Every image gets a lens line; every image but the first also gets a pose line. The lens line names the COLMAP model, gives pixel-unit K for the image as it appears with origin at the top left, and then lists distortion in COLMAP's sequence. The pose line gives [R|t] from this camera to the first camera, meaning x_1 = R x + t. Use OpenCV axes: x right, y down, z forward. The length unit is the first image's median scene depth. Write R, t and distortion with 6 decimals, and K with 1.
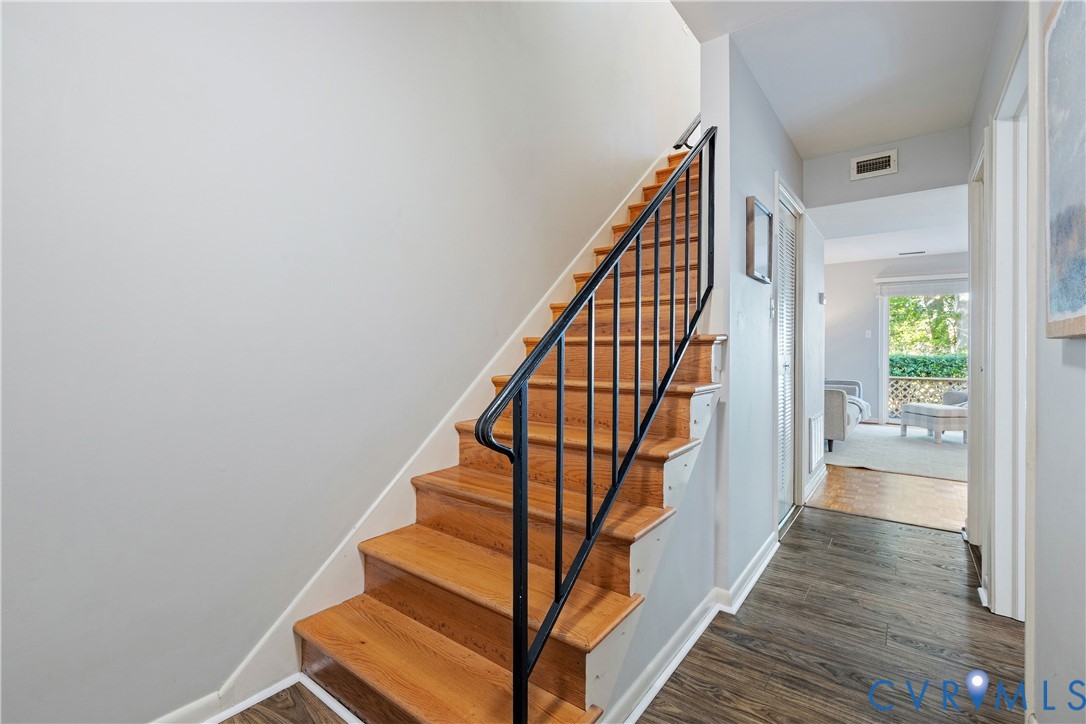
lens RADIAL K [[492.0, 0, 517.9], [0, 492.0, 346.7], [0, 0, 1]] dist [-0.016392, -0.000762]
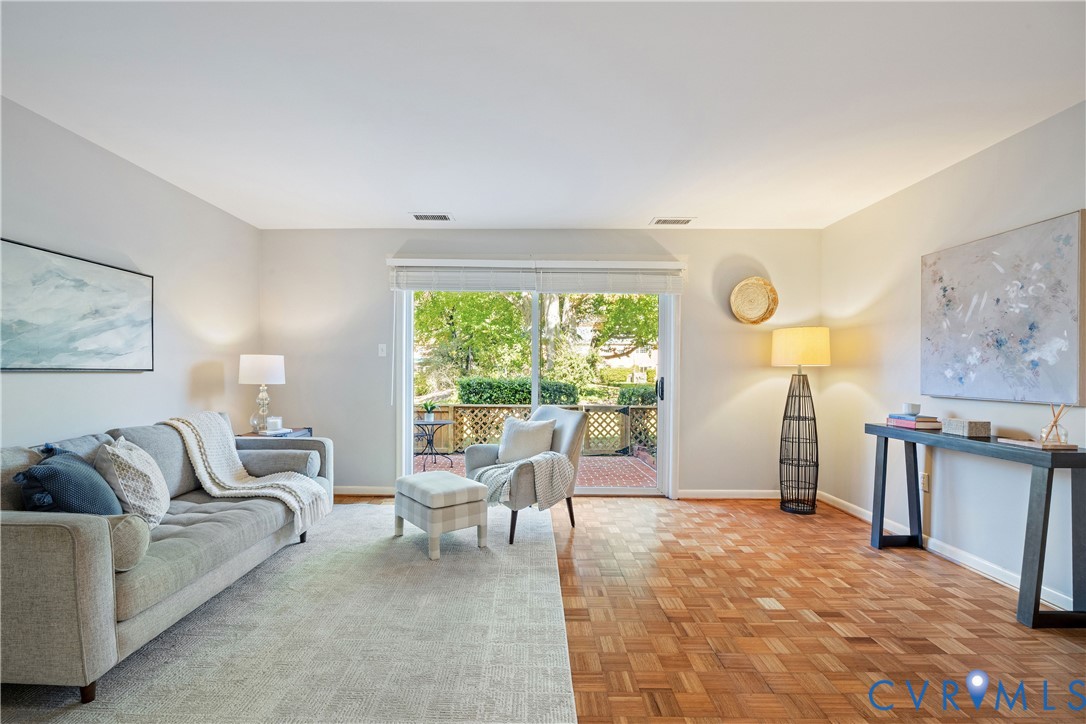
lens RADIAL K [[468.9, 0, 542.2], [0, 468.9, 362.1], [0, 0, 1]] dist [-0.002092, -0.000029]
pose [[0.766058, 0.017089, 0.642545, 0.629484], [-0.013137, 0.999854, -0.010930, -0.009740], [-0.642638, -0.000068, 0.766170, 0.539781]]
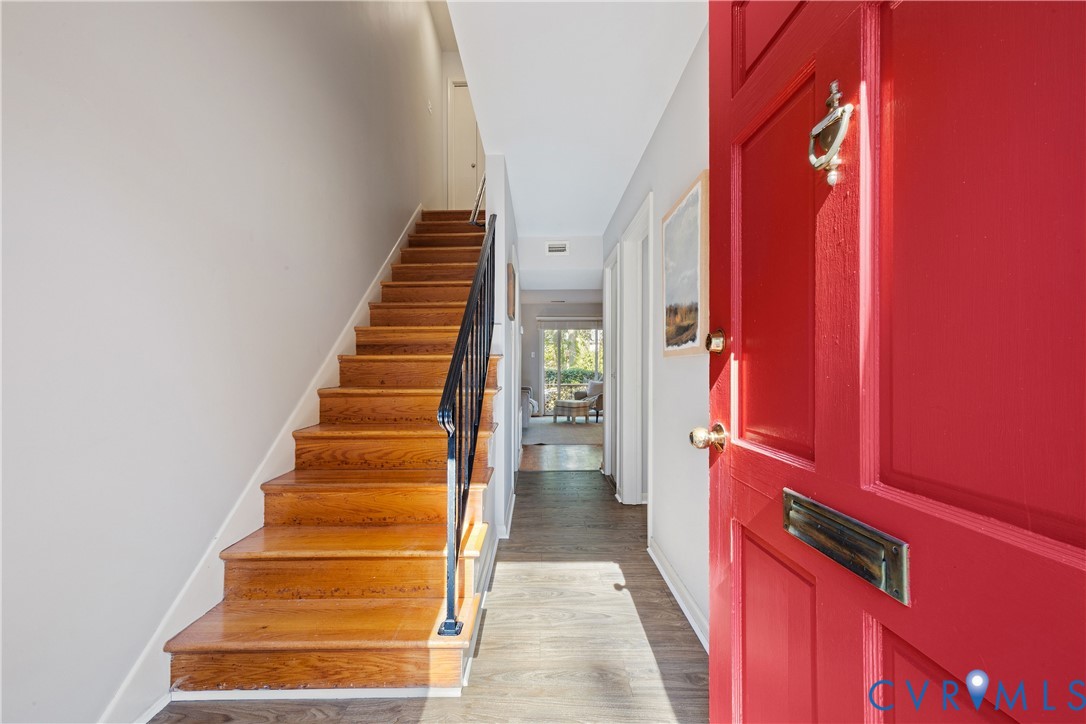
lens RADIAL K [[435.5, 0, 540.7], [0, 435.5, 365.2], [0, 0, 1]] dist [0.000153, 0.000121]
pose [[0.781128, -0.004772, 0.624353, -0.153909], [0.003739, 0.999989, 0.002965, 0.002359], [-0.624360, 0.000018, 0.781137, -0.059355]]
